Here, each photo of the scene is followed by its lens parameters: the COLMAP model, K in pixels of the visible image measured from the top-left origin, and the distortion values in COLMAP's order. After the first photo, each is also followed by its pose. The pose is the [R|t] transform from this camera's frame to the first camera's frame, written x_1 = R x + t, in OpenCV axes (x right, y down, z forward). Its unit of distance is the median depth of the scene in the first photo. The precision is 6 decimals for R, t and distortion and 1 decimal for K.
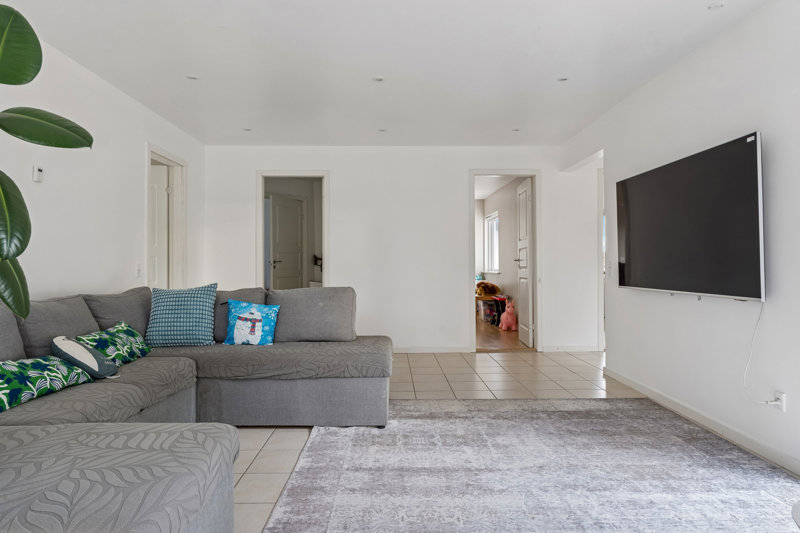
lens RADIAL K [[487.6, 0, 399.7], [0, 487.6, 264.6], [0, 0, 1]] dist [0.003625, 0.000261]
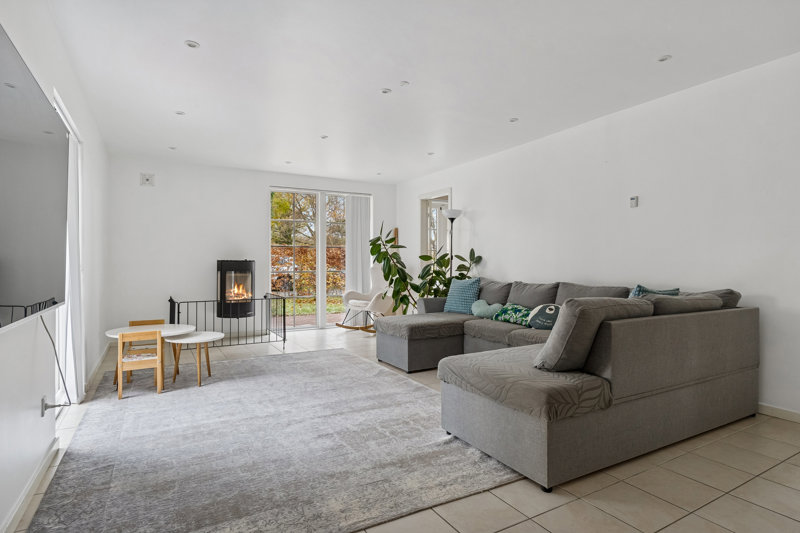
lens RADIAL K [[438.1, 0, 400.3], [0, 438.1, 266.2], [0, 0, 1]] dist [0.000683, 0.000104]
pose [[-0.875778, 0.003497, -0.482702, 0.591175], [0.002221, 0.999992, 0.003215, -0.000684], [0.482710, 0.001743, -0.875779, 2.163687]]
